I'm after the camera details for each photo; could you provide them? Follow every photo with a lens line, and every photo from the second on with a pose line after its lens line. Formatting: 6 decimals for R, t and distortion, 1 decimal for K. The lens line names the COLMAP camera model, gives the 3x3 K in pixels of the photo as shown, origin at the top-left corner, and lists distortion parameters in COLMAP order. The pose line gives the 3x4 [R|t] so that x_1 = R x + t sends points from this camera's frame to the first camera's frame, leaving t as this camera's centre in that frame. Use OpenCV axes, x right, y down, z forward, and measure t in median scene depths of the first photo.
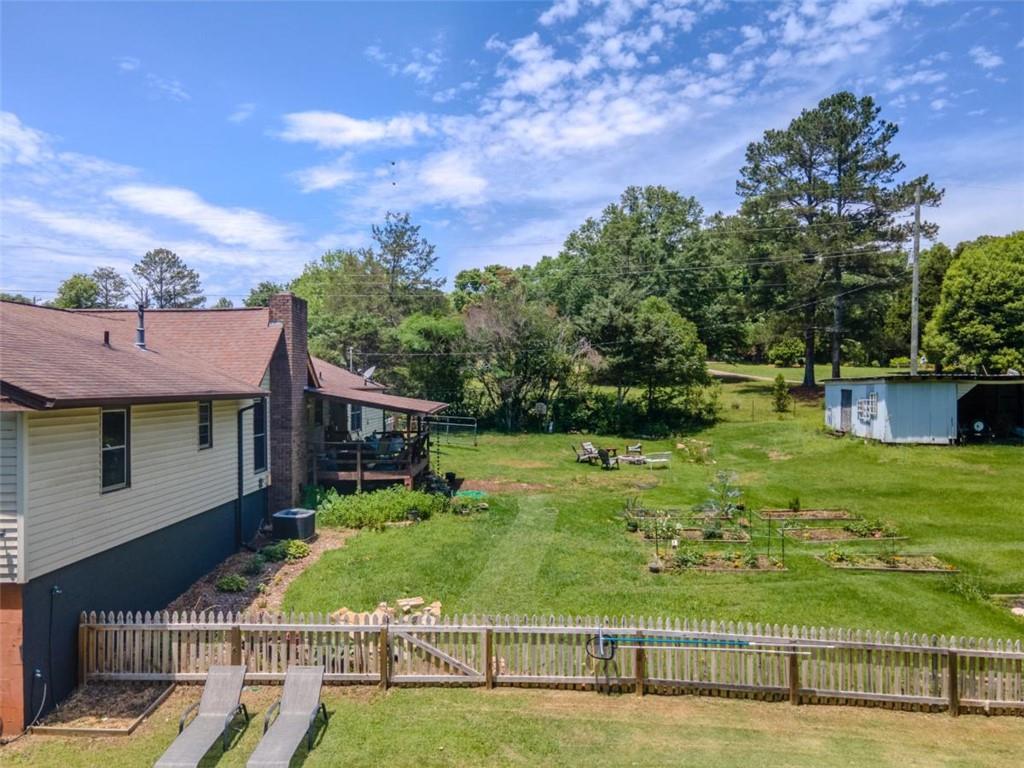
lens RADIAL K [[743.9, 0, 514.0], [0, 743.9, 392.3], [0, 0, 1]] dist [0.035882, 0.013438]
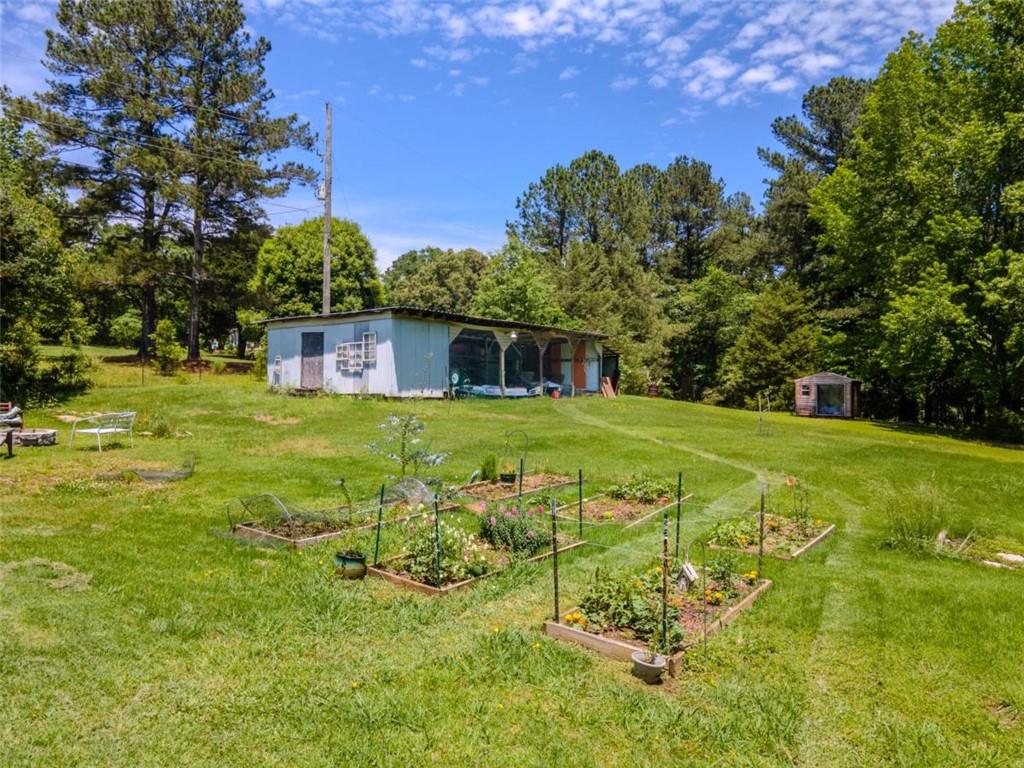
lens RADIAL K [[743.9, 0, 515.6], [0, 743.9, 381.4], [0, 0, 1]] dist [0.035882, 0.013438]
pose [[0.553616, 0.009060, 0.832723, -0.054078], [0.012066, 0.999749, -0.018899, 0.062801], [-0.832684, 0.020511, 0.553368, 0.453928]]
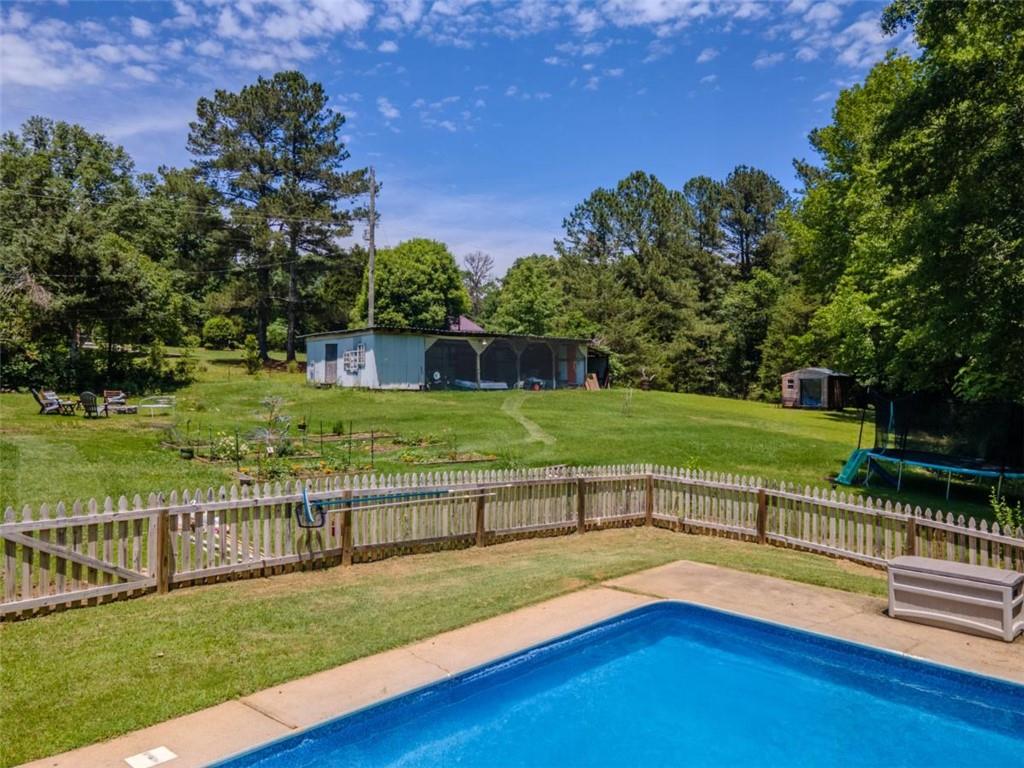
lens RADIAL K [[743.9, 0, 515.2], [0, 743.9, 382.9], [0, 0, 1]] dist [0.035882, 0.013438]
pose [[0.716871, 0.001475, 0.697204, -0.100191], [0.011556, 0.999835, -0.013997, 0.071177], [-0.697110, 0.018092, 0.716736, 0.083646]]
